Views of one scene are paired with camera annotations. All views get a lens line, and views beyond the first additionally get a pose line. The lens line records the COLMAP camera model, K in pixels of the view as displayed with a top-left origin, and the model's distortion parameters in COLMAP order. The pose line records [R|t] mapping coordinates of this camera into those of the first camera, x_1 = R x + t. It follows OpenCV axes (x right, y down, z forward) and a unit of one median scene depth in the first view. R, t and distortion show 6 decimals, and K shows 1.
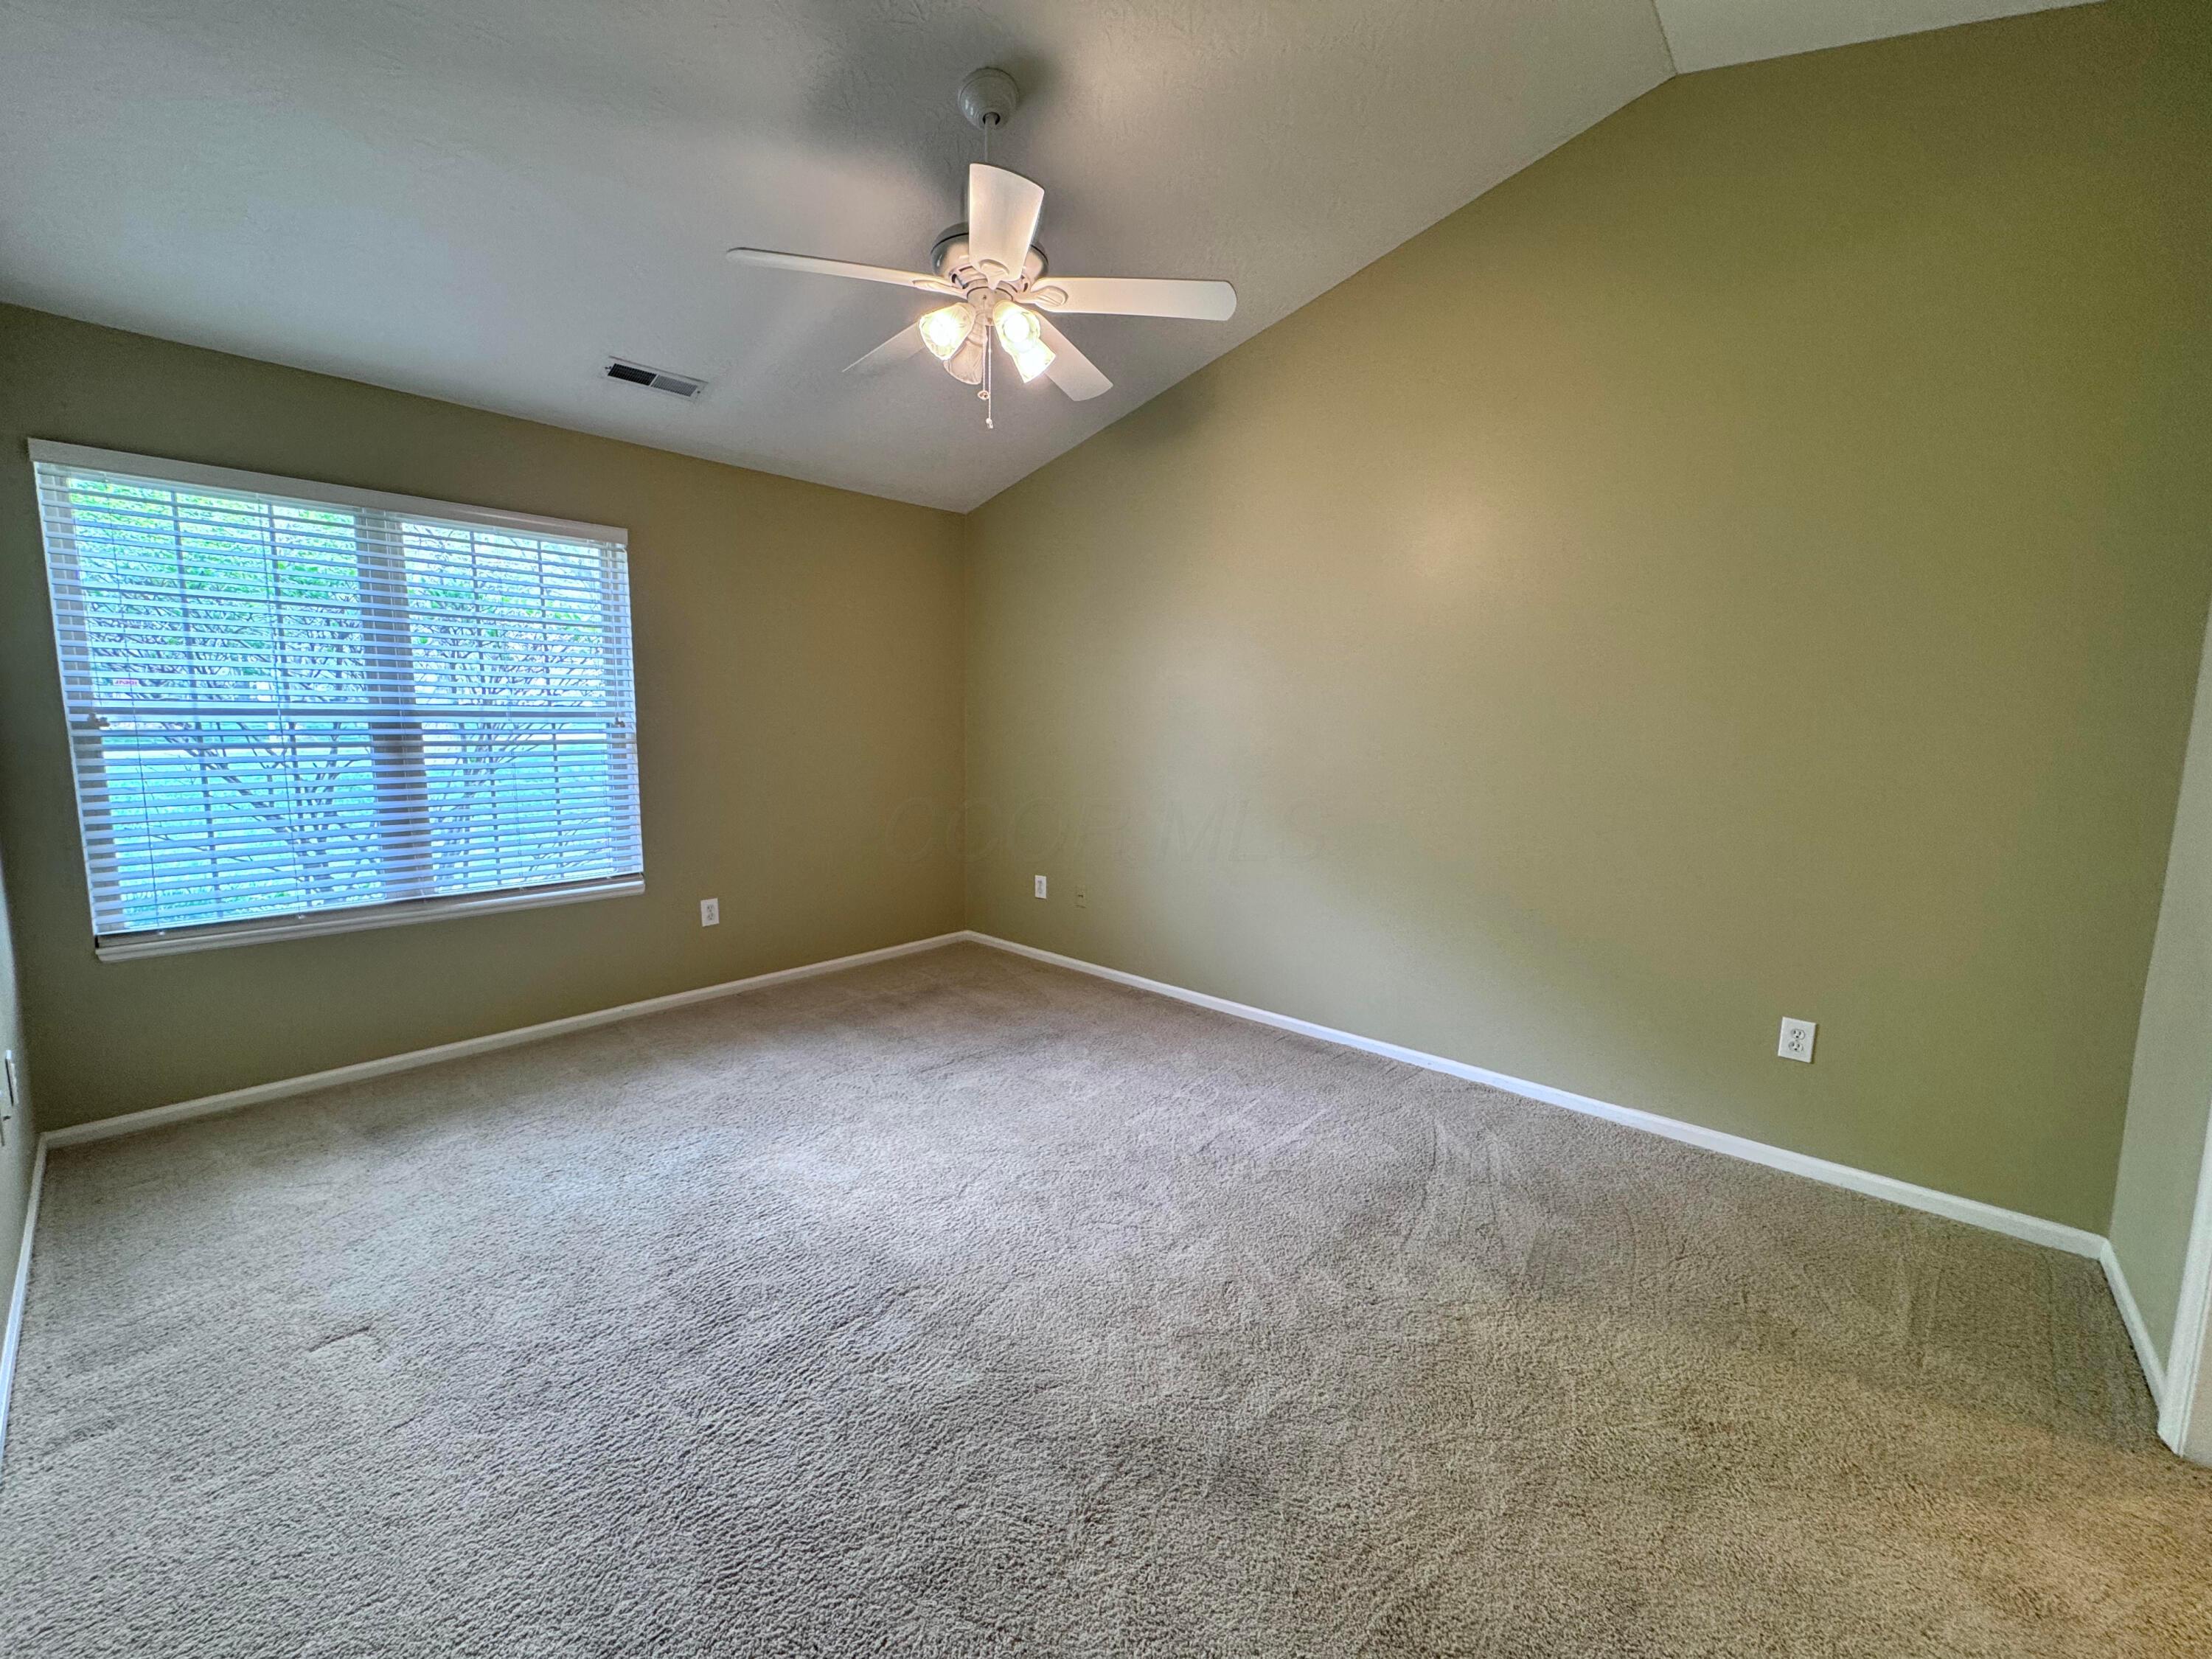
lens RADIAL K [[880.9, 0, 1105.8], [0, 880.9, 824.4], [0, 0, 1]] dist [-0.002972, -0.000234]
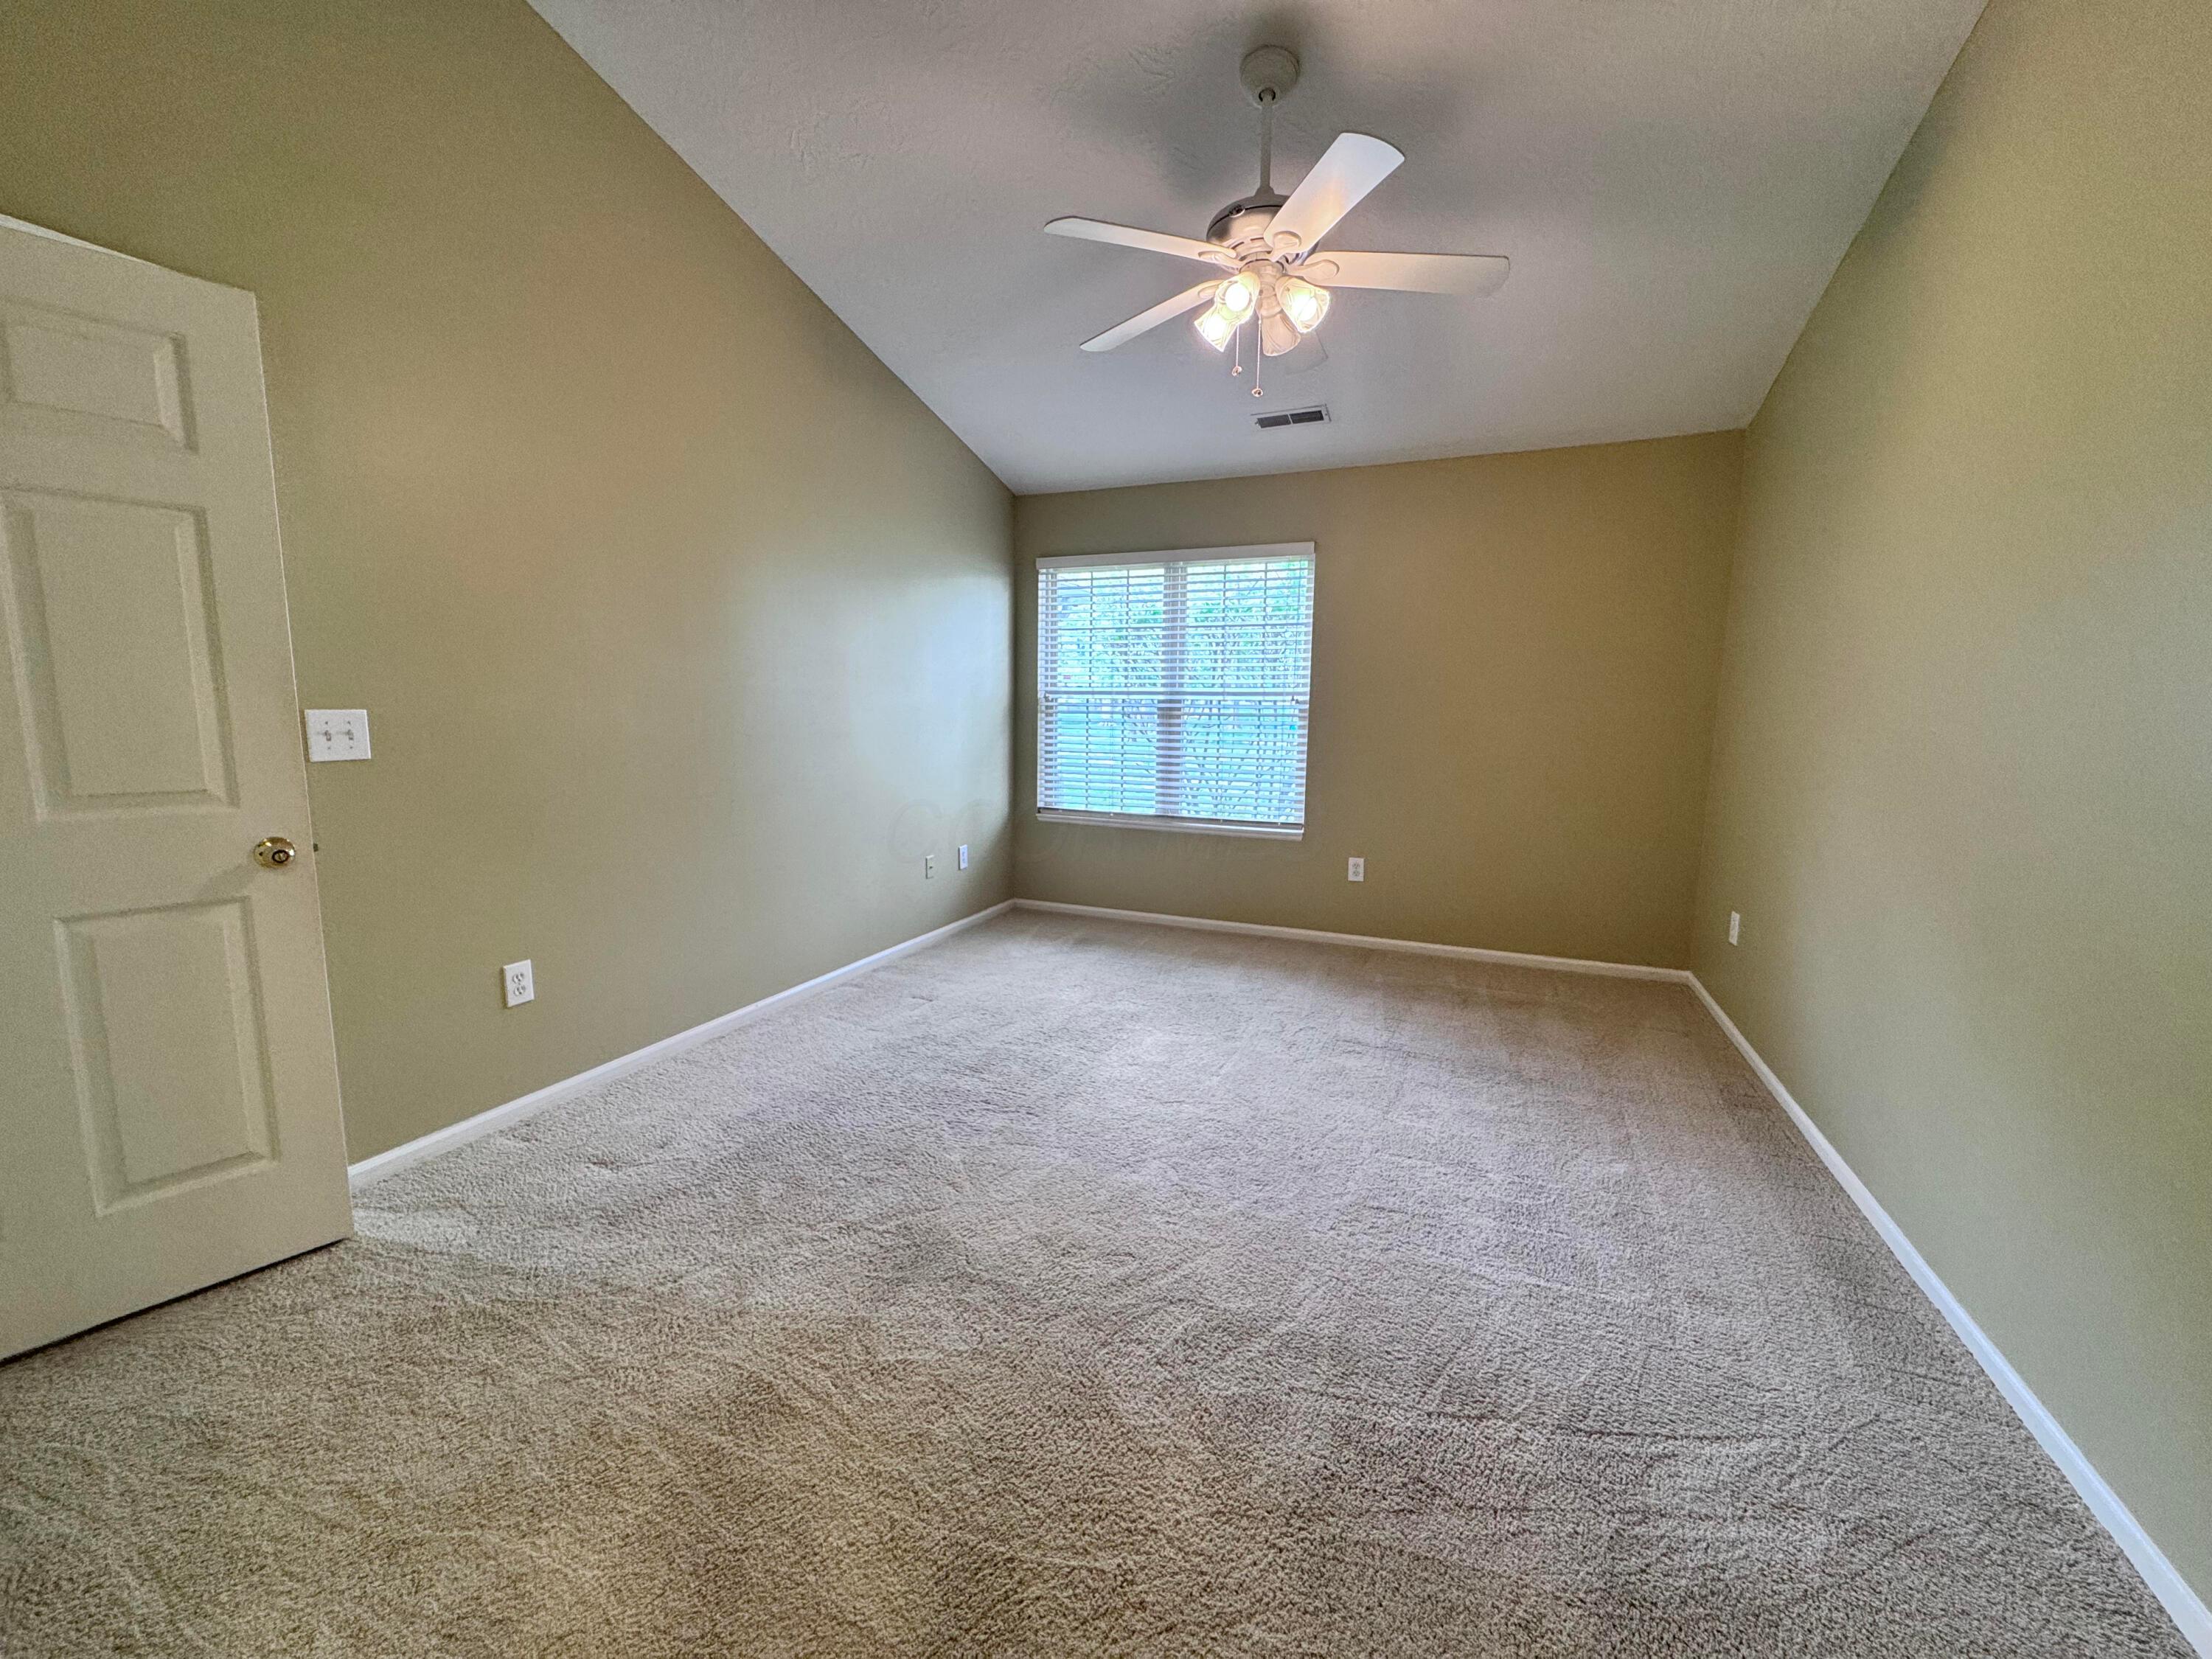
lens RADIAL K [[880.9, 0, 1105.8], [0, 880.9, 824.4], [0, 0, 1]] dist [-0.002972, -0.000234]
pose [[0.326741, 0.117803, -0.937743, 0.626756], [-0.125440, 0.988829, 0.080513, -0.009719], [0.936752, 0.091323, 0.337868, 0.392757]]
